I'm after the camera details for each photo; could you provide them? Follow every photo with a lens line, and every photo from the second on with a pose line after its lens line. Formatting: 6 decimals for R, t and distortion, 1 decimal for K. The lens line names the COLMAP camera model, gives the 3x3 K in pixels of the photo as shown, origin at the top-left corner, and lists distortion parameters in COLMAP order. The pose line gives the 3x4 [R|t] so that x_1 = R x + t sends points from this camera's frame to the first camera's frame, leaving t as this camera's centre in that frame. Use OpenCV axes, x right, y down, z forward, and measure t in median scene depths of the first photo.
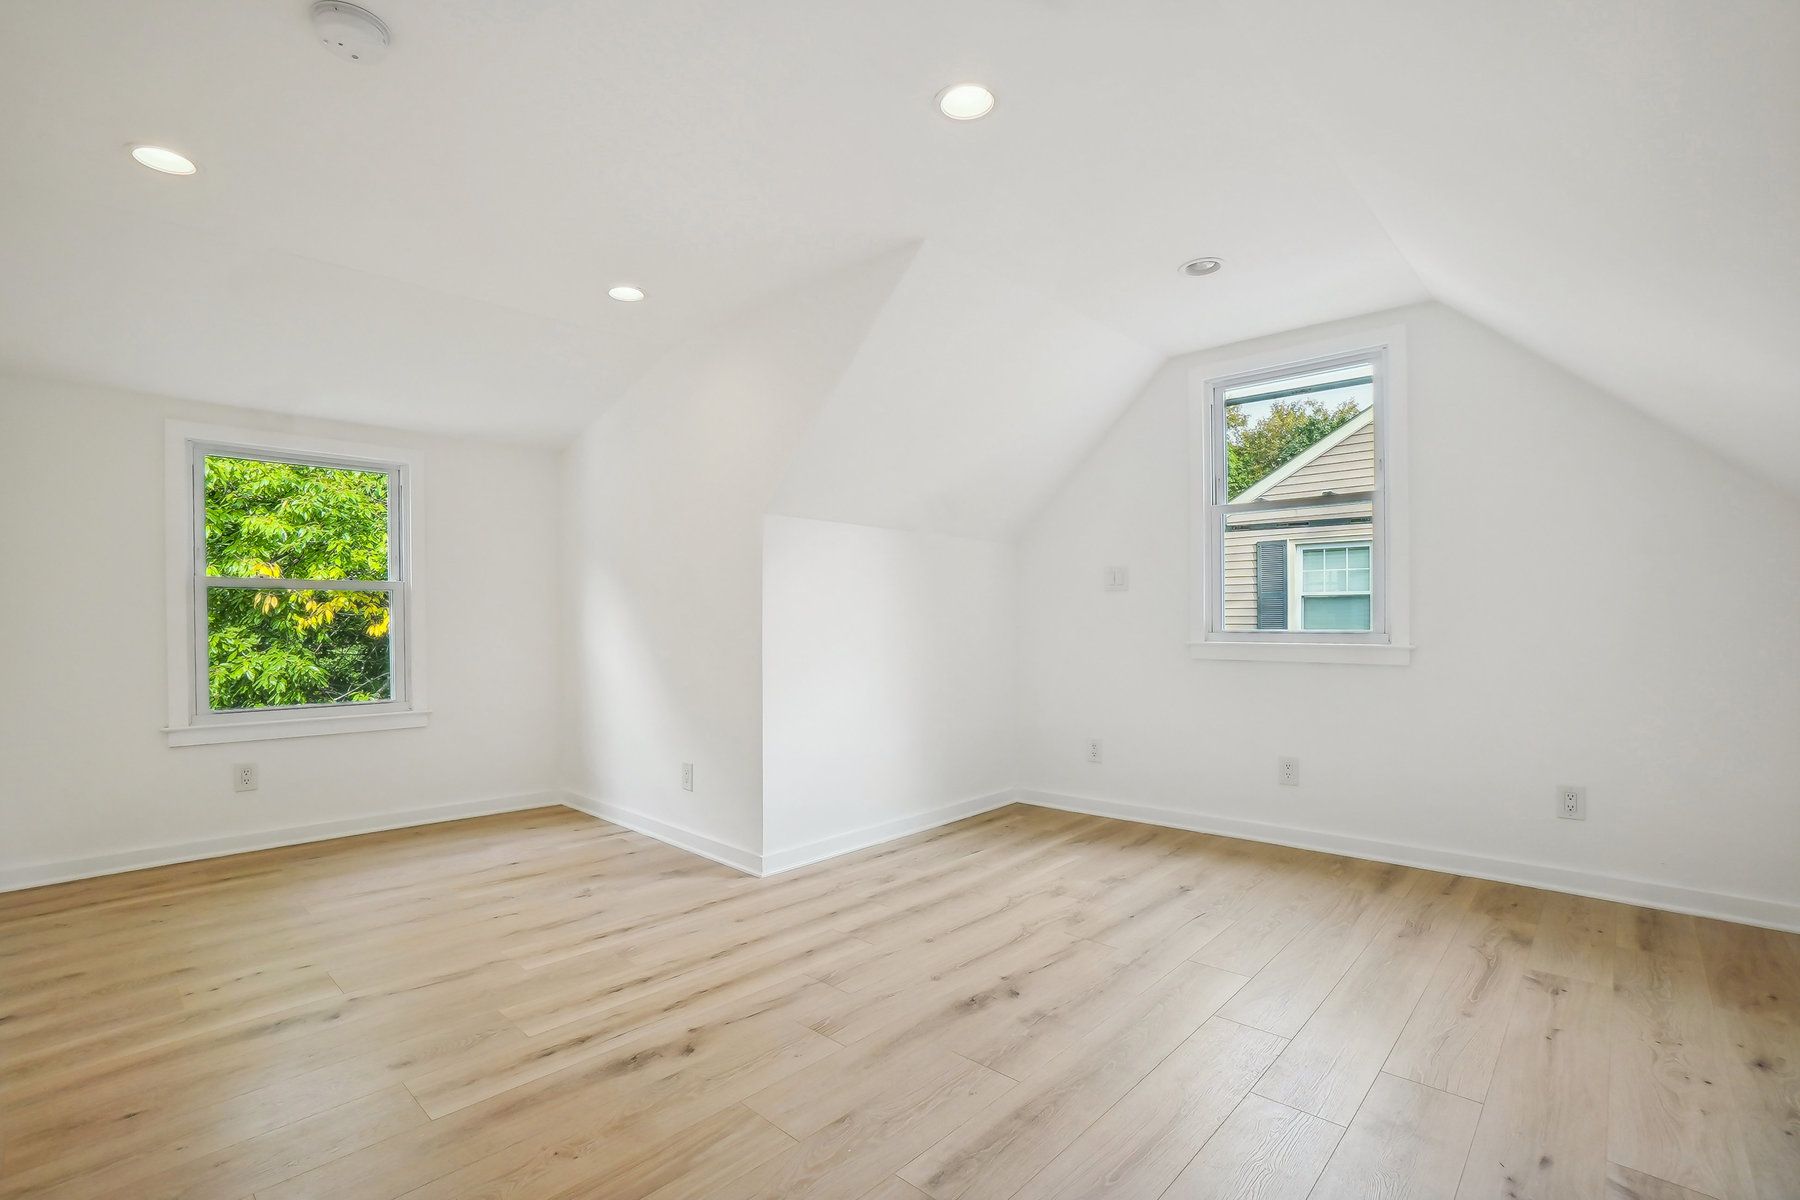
lens RADIAL K [[794.4, 0, 893.8], [0, 794.4, 612.3], [0, 0, 1]] dist [-0.002561, 0.001638]
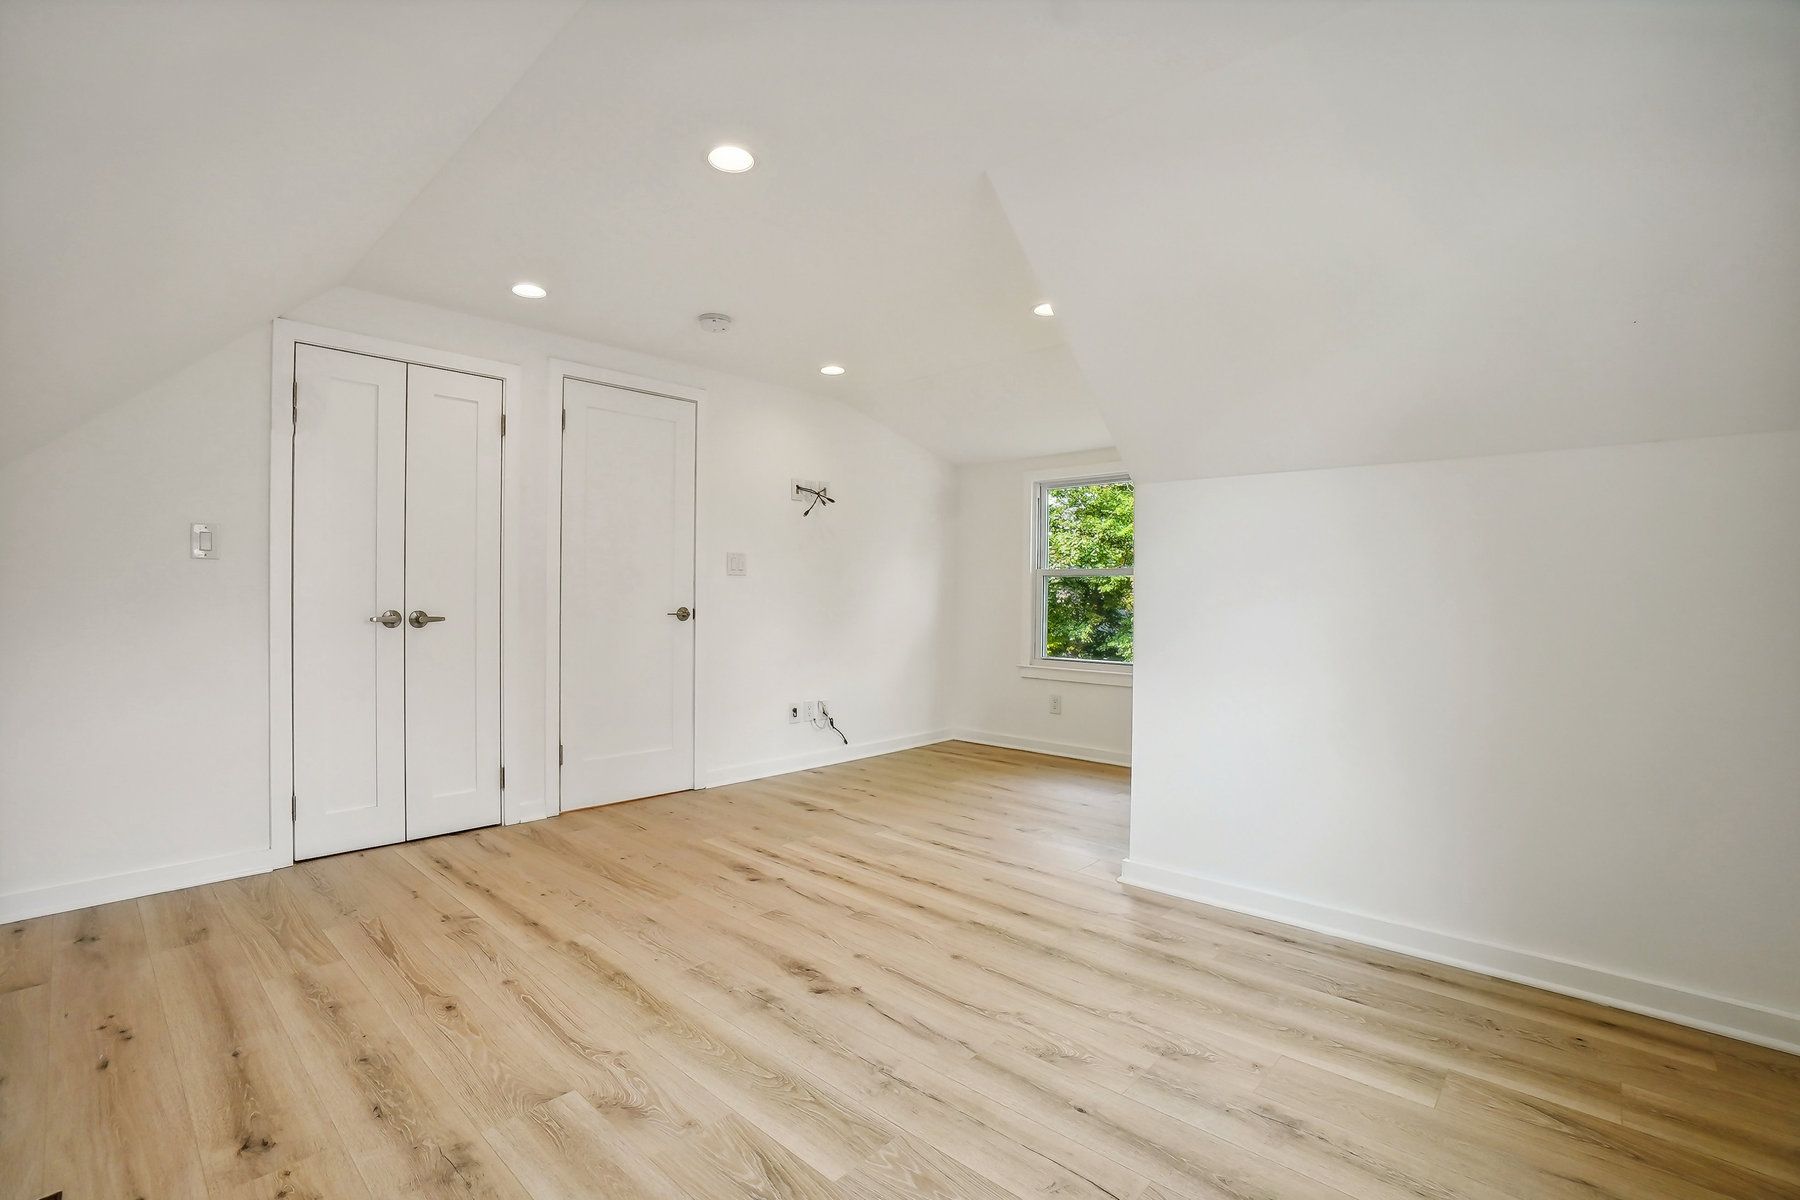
lens RADIAL K [[794.4, 0, 893.6], [0, 794.4, 600.7], [0, 0, 1]] dist [-0.002561, 0.001638]
pose [[0.009373, 0.002046, -0.999954, 0.837669], [0.017626, 0.999842, 0.002211, -0.000196], [0.999801, -0.017646, 0.009336, 0.810184]]
